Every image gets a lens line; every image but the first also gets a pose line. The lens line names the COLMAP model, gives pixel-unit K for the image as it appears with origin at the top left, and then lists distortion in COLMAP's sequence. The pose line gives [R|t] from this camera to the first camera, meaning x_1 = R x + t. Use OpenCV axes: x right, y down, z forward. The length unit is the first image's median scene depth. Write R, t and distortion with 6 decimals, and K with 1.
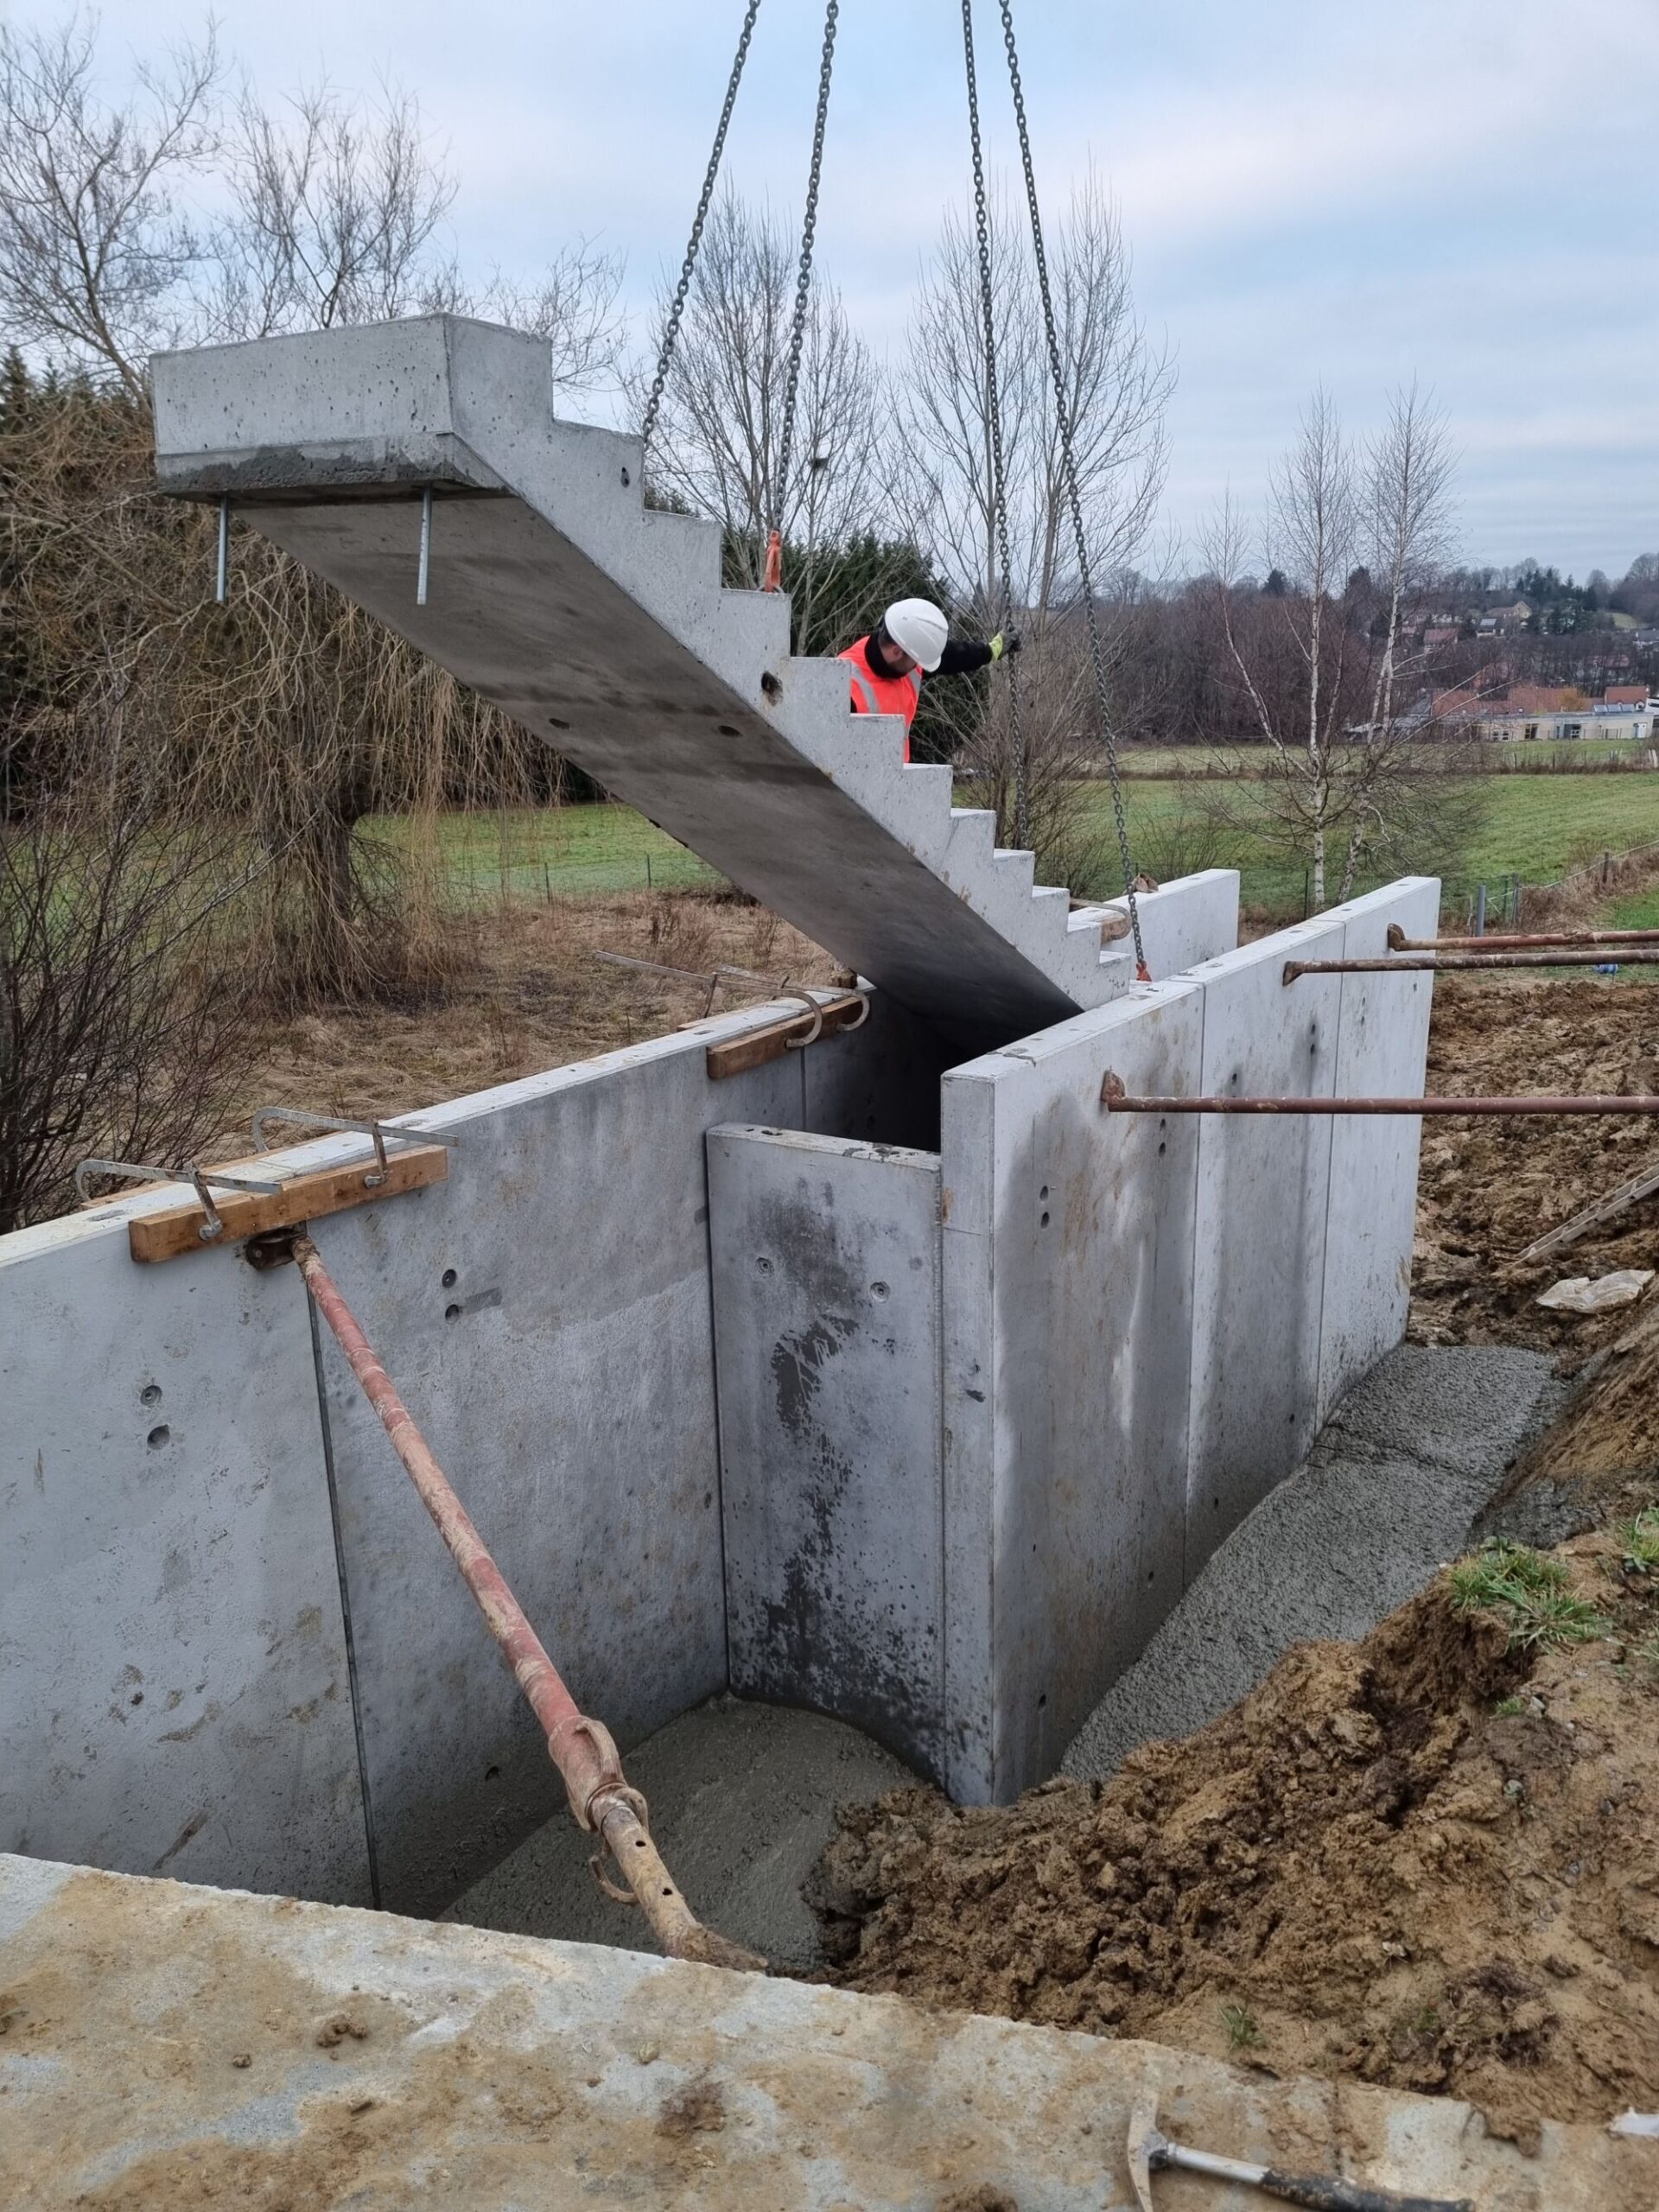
lens RADIAL K [[1654.3, 0, 818.6], [0, 1654.3, 1129.3], [0, 0, 1]] dist [0.042601, -0.007148]
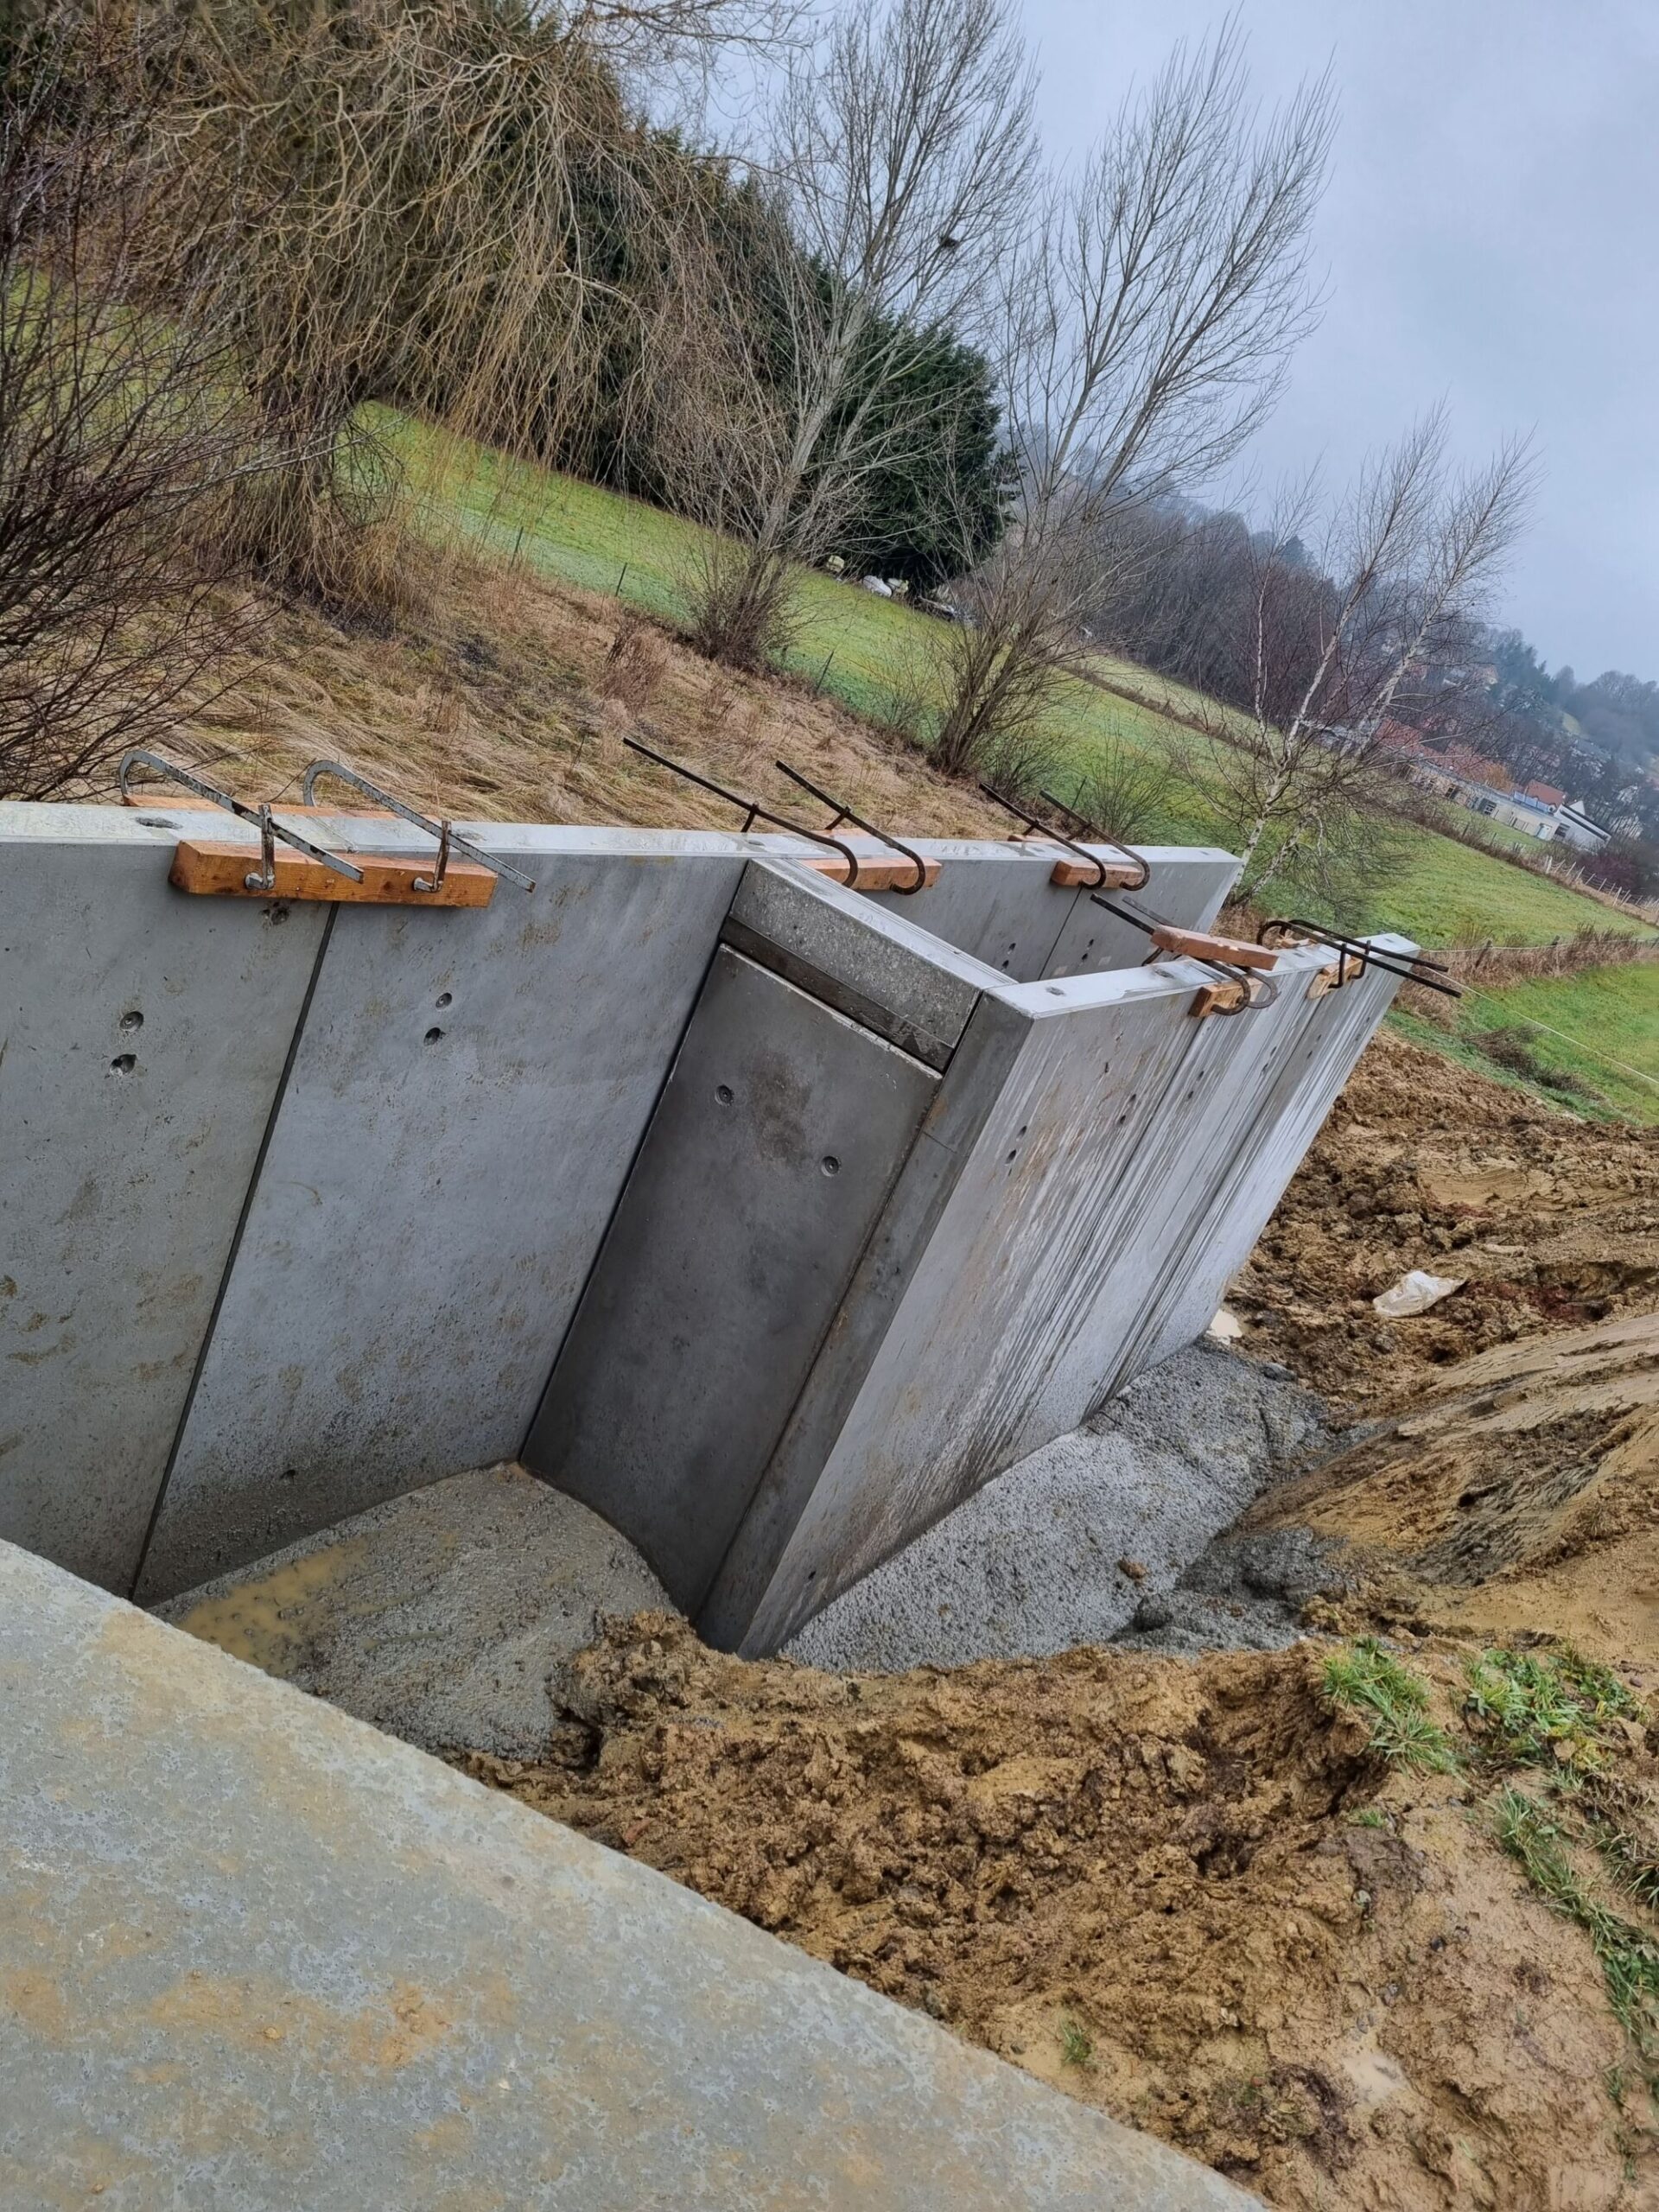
lens RADIAL K [[1654.3, 0, 834.1], [0, 1654.3, 1112.2], [0, 0, 1]] dist [0.042601, -0.007148]
pose [[0.920219, 0.363266, 0.145722, -0.151531], [-0.377590, 0.921960, 0.086112, -0.019669], [-0.103069, -0.134265, 0.985571, 0.040163]]
